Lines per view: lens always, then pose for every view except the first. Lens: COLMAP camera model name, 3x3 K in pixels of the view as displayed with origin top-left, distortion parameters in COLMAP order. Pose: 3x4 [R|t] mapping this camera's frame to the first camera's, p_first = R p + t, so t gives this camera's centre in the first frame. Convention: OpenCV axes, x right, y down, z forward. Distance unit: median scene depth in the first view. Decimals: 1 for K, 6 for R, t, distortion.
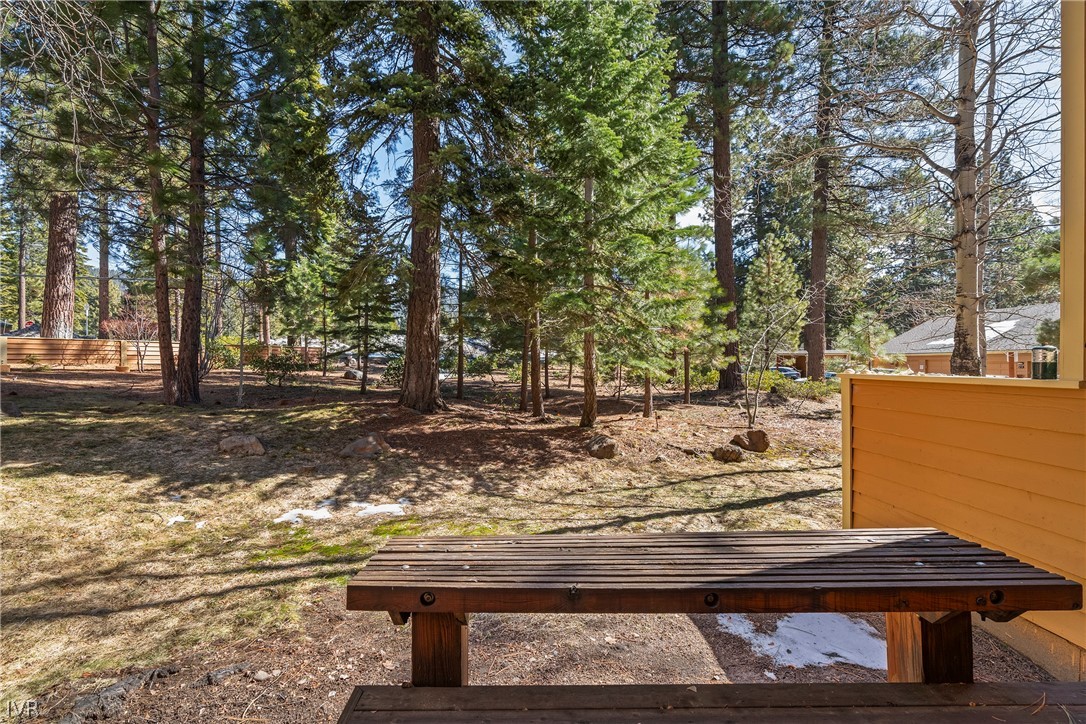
lens RADIAL K [[493.1, 0, 543.0], [0, 493.1, 362.0], [0, 0, 1]] dist [-0.000522, 0.000397]
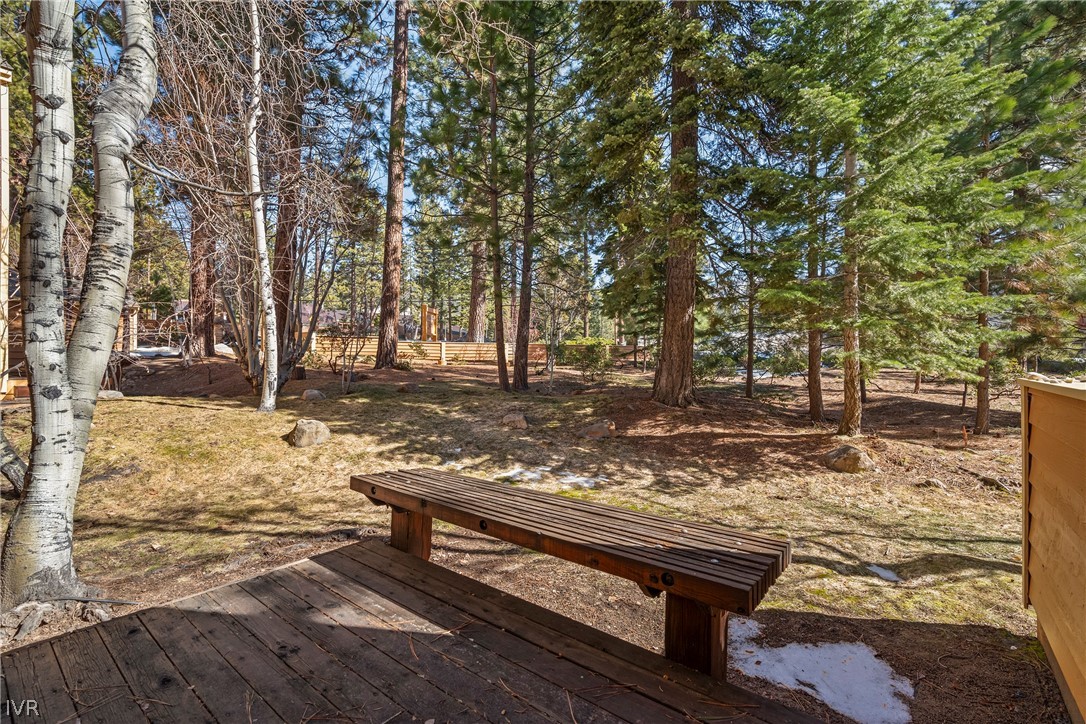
lens RADIAL K [[493.1, 0, 543.0], [0, 493.1, 362.0], [0, 0, 1]] dist [-0.000522, 0.000397]
pose [[0.769790, 0.005302, -0.638275, 1.136419], [-0.001909, 0.999980, 0.006004, -0.008471], [0.638295, -0.003404, 0.769785, -0.013005]]
